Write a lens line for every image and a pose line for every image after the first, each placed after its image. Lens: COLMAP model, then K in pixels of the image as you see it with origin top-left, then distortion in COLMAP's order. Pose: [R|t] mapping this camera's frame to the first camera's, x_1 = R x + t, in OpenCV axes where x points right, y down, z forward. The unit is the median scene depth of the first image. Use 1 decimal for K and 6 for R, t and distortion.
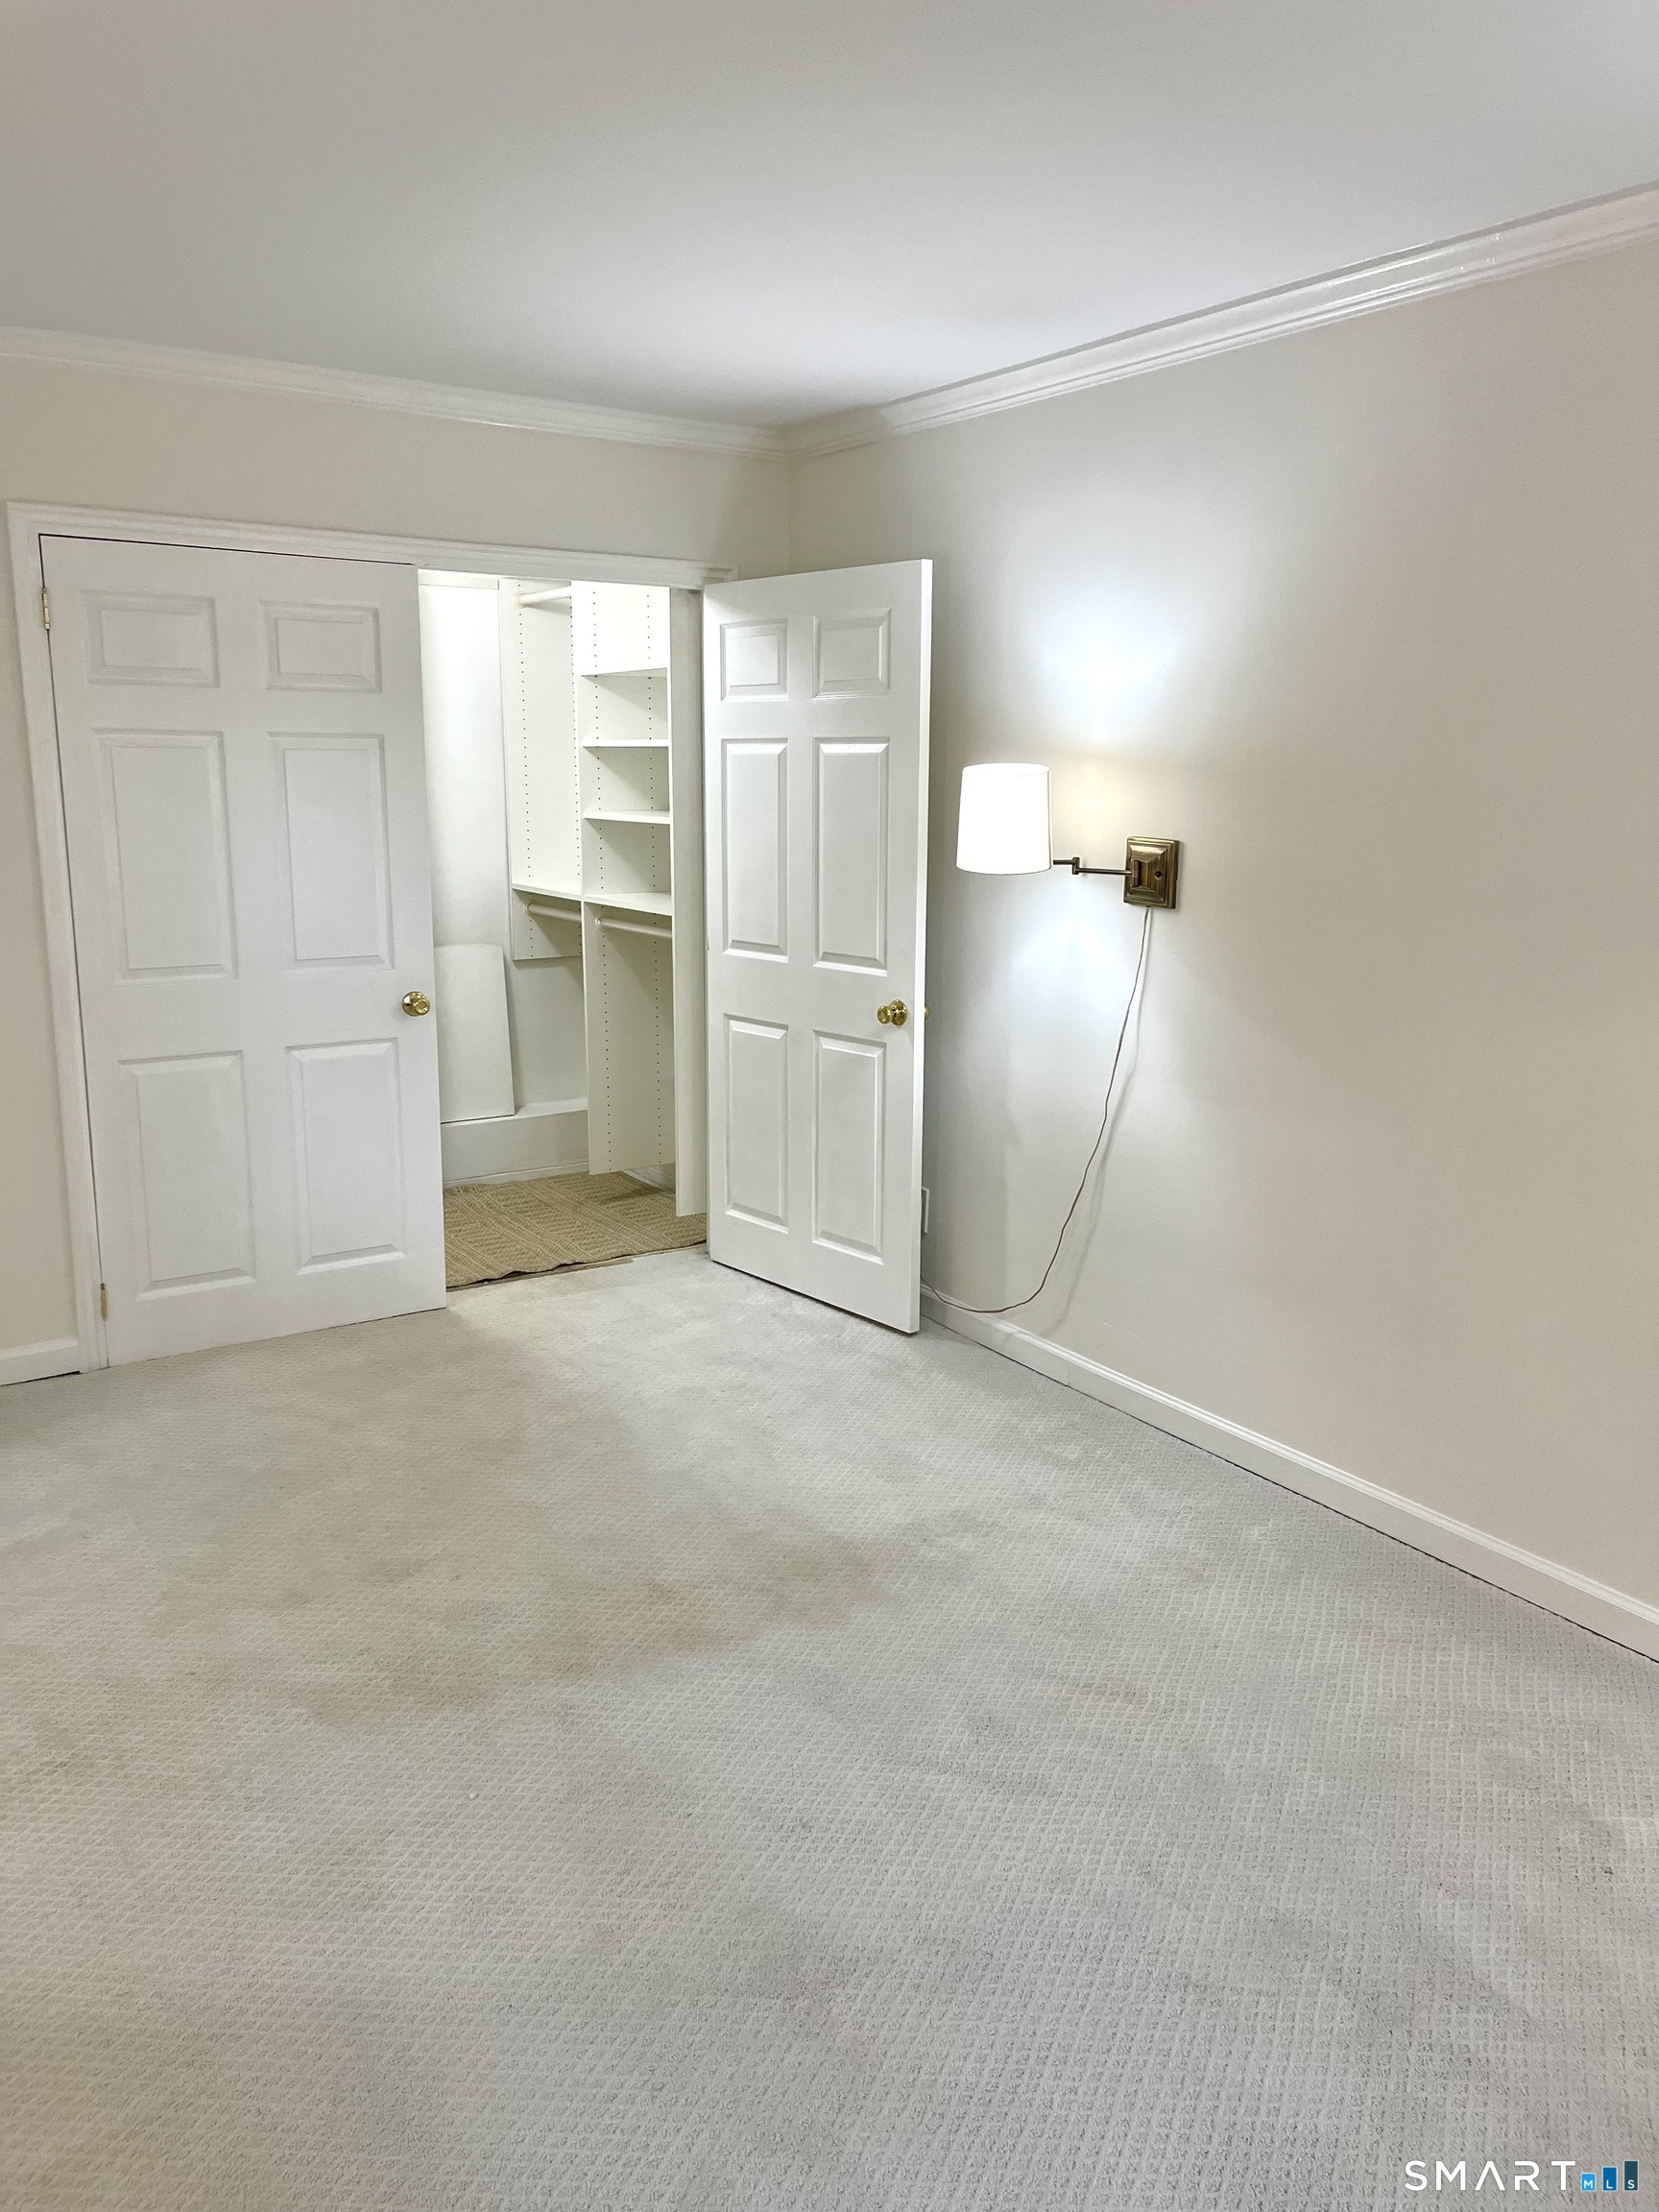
lens RADIAL K [[1675.9, 0, 818.4], [0, 1675.9, 1115.2], [0, 0, 1]] dist [0.069459, -0.085469]
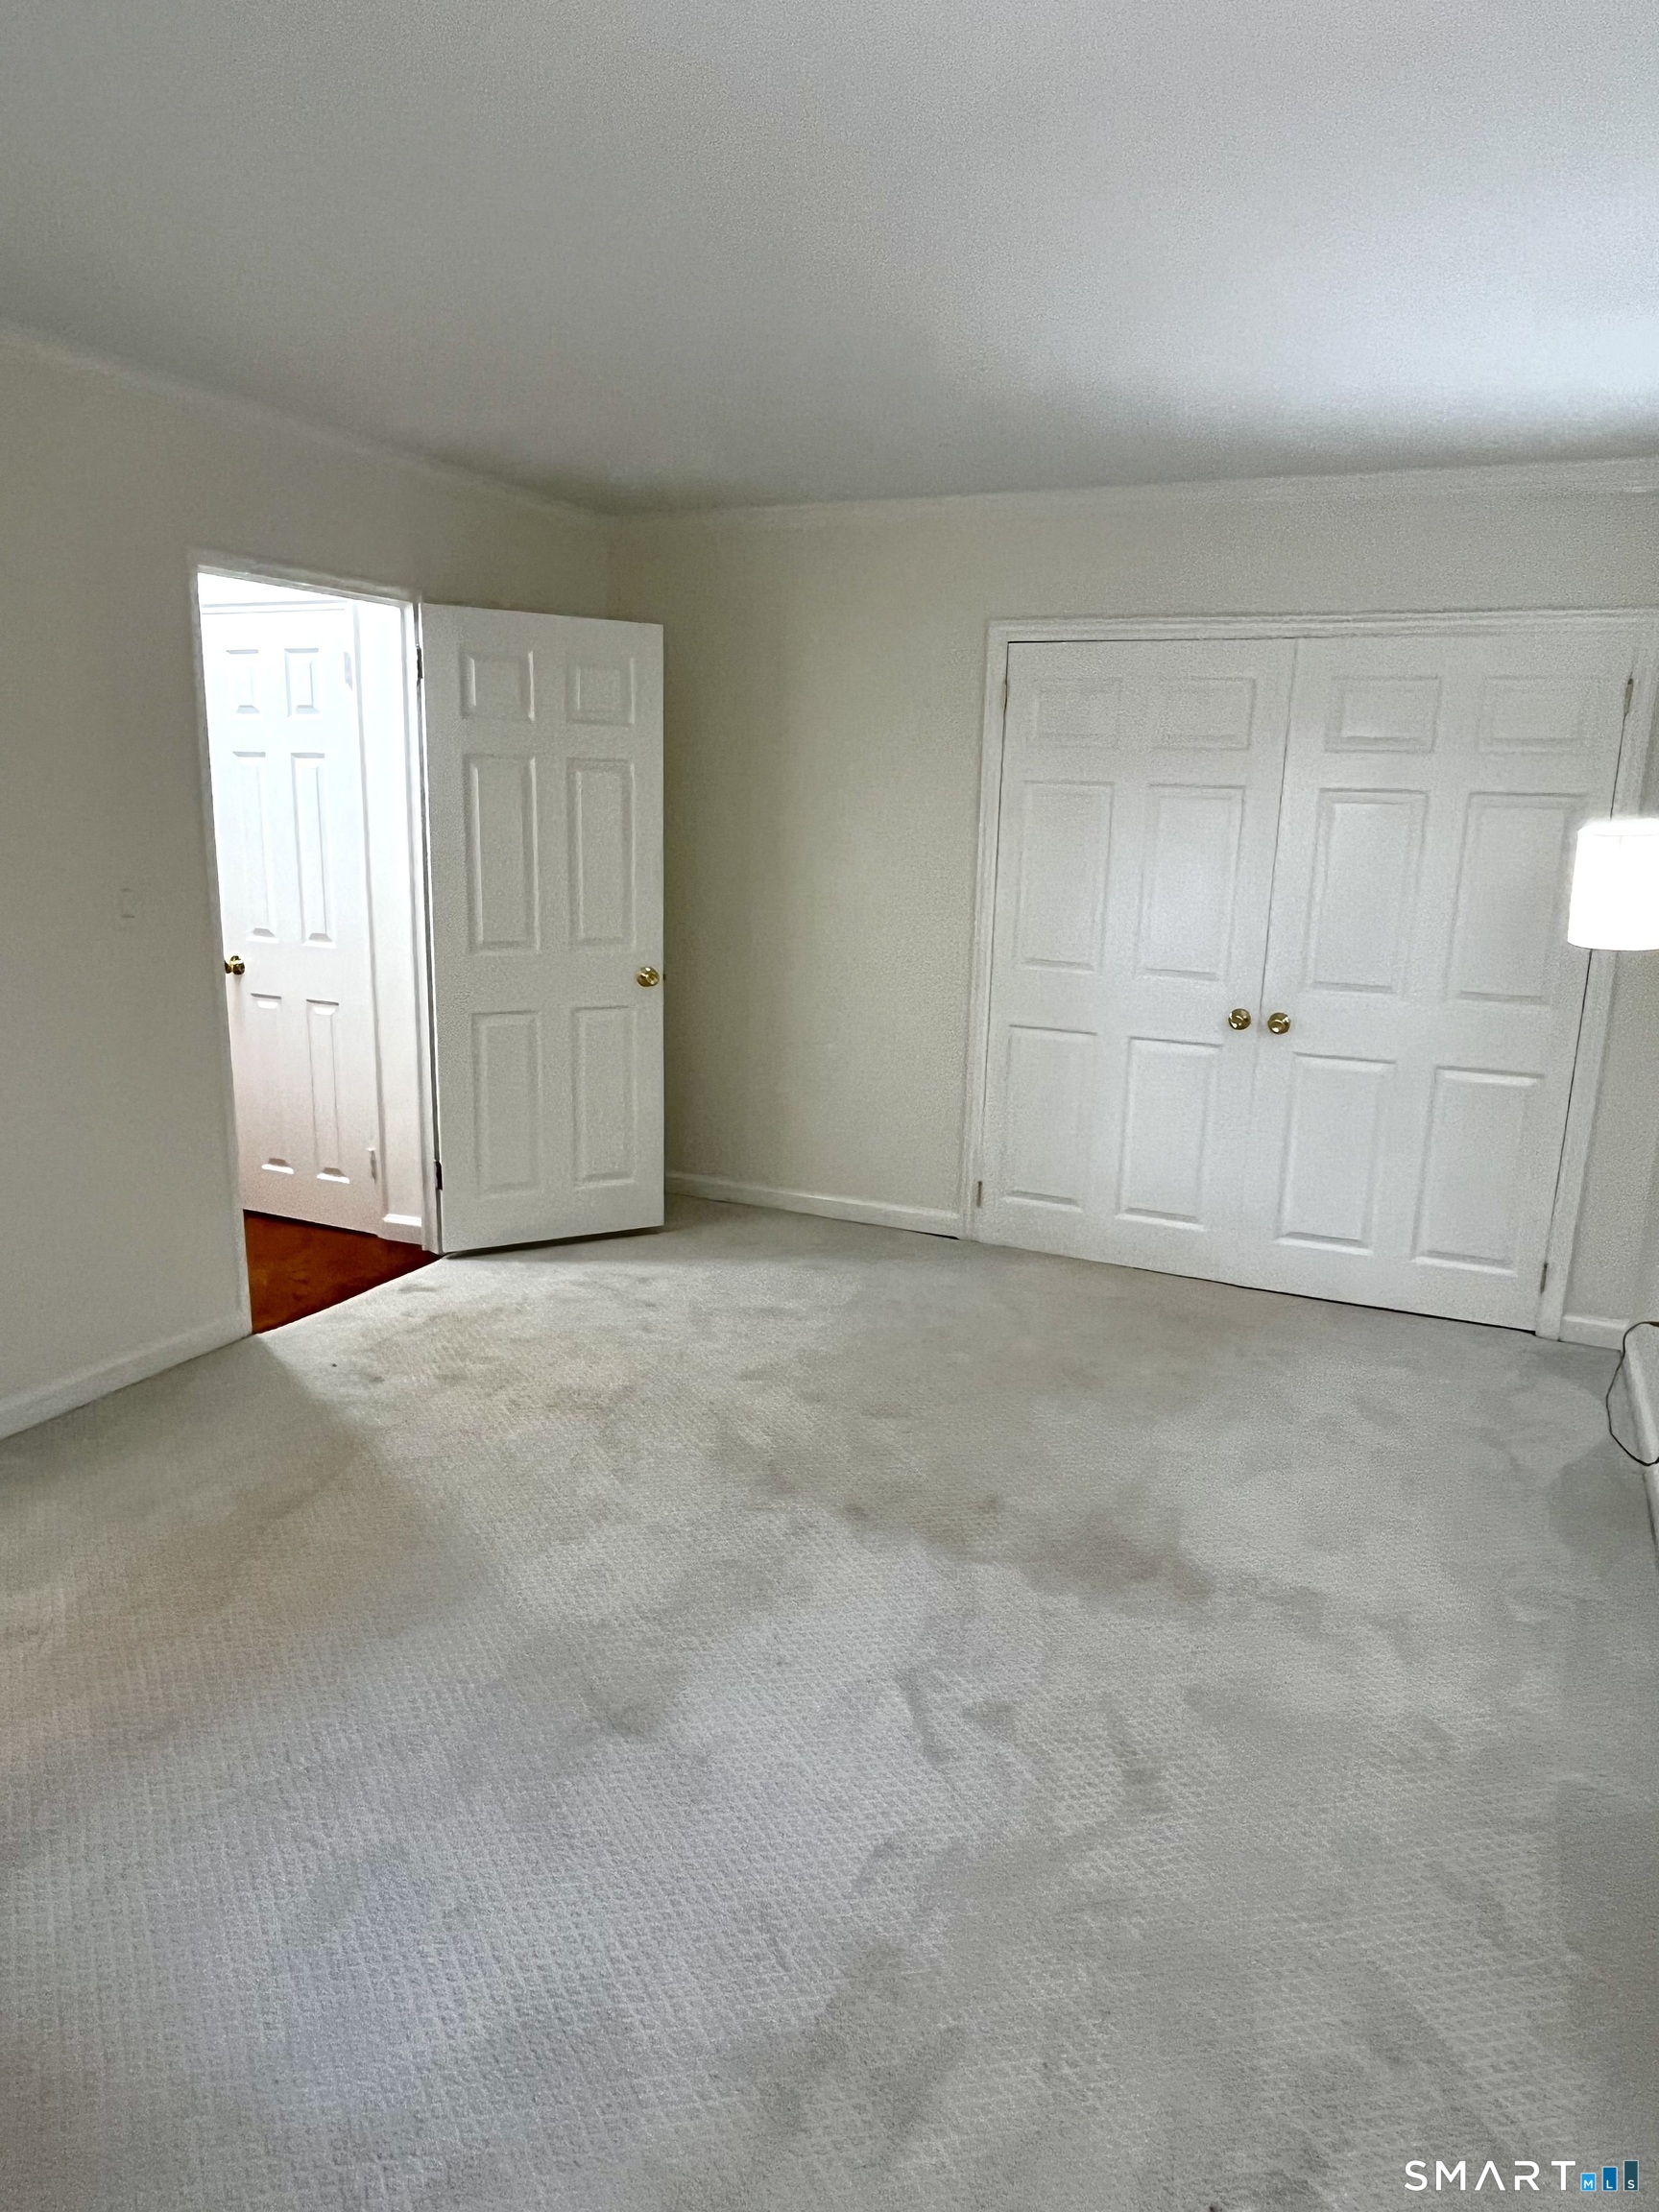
lens RADIAL K [[1427.1, 0, 829.4], [0, 1427.1, 1138.1], [0, 0, 1]] dist [-0.004649, -0.002461]
pose [[0.526771, 0.210821, -0.823448, 0.519070], [-0.201108, 0.972161, 0.120243, -0.056267], [0.825874, 0.102262, 0.554504, 0.271233]]
